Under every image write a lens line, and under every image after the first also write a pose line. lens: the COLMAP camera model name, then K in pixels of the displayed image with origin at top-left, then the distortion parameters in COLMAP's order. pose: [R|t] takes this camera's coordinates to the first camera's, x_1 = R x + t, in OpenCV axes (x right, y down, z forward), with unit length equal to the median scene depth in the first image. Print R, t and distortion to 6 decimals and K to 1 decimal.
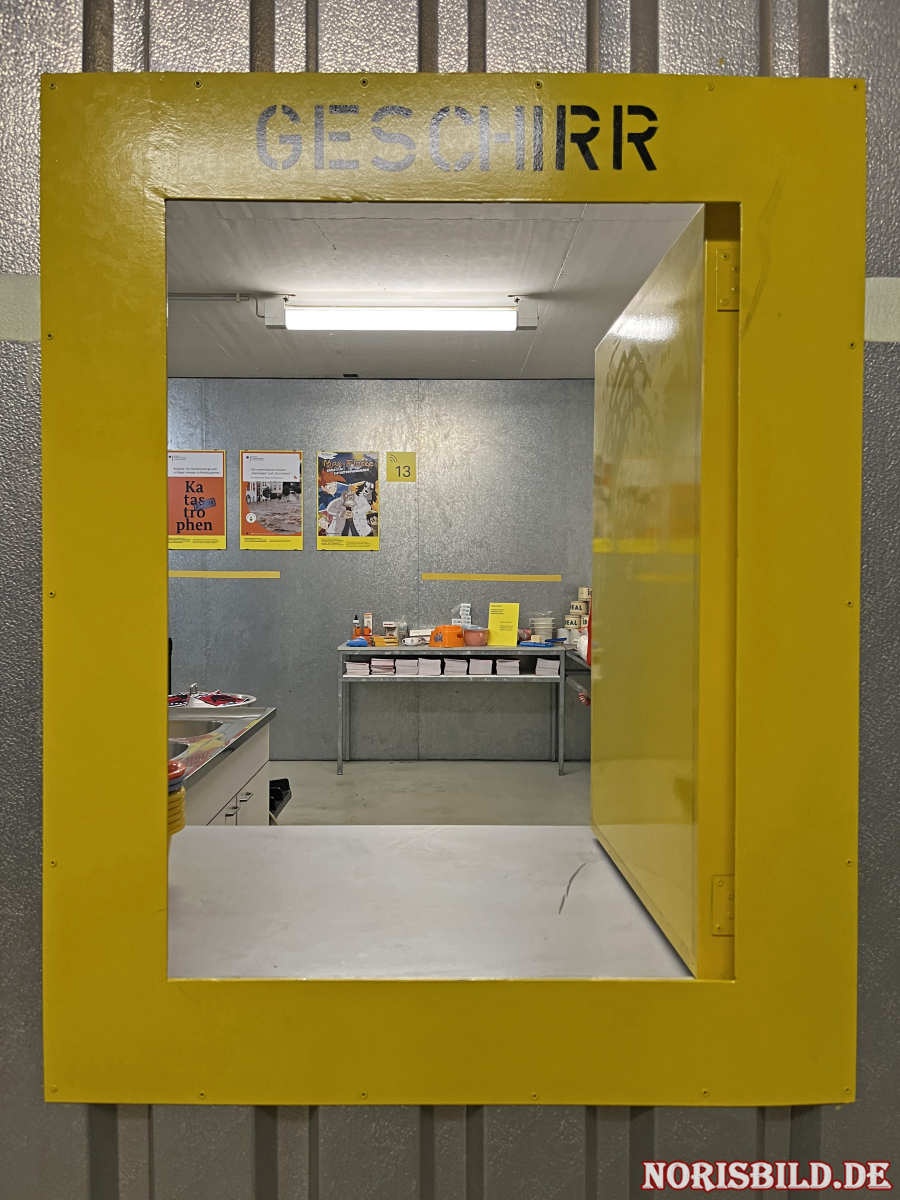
lens RADIAL K [[965.1, 0, 450.0], [0, 965.1, 600.0], [0, 0, 1]] dist [0.136119, -0.004062]
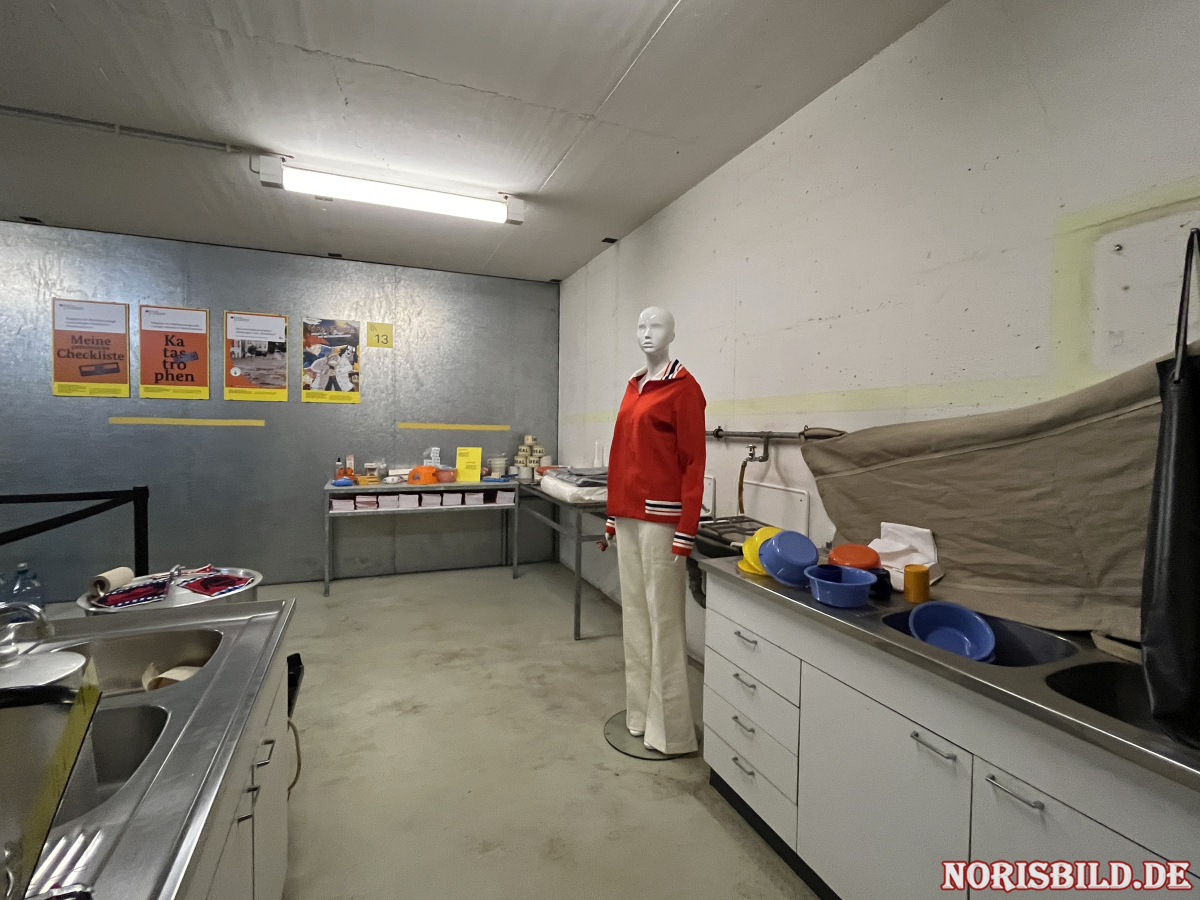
lens RADIAL K [[567.5, 0, 603.2], [0, 567.5, 442.1], [0, 0, 1]] dist [-0.001894, 0.010259]
pose [[0.925024, -0.000660, 0.379908, -0.061993], [-0.004938, 0.999893, 0.013760, -0.014762], [-0.379877, -0.014605, 0.924922, 0.234148]]
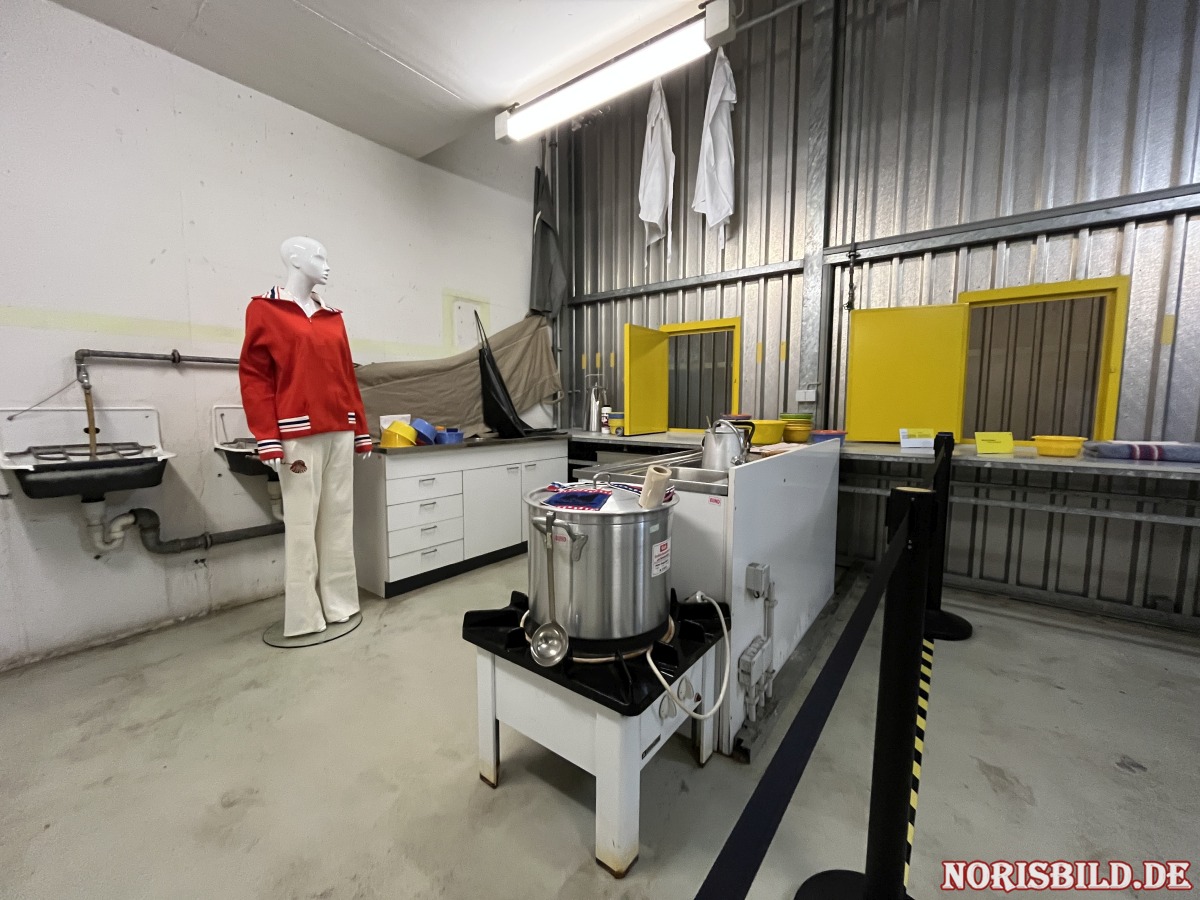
lens RADIAL K [[485.3, 0, 600.0], [0, 485.3, 450.0], [0, 0, 1]] dist [0.000010, -0.000007]
pose [[-0.795881, -0.061290, 0.602343, -0.371102], [0.008072, 0.993700, 0.111778, 0.028345], [-0.605399, 0.093824, -0.790372, 0.957021]]
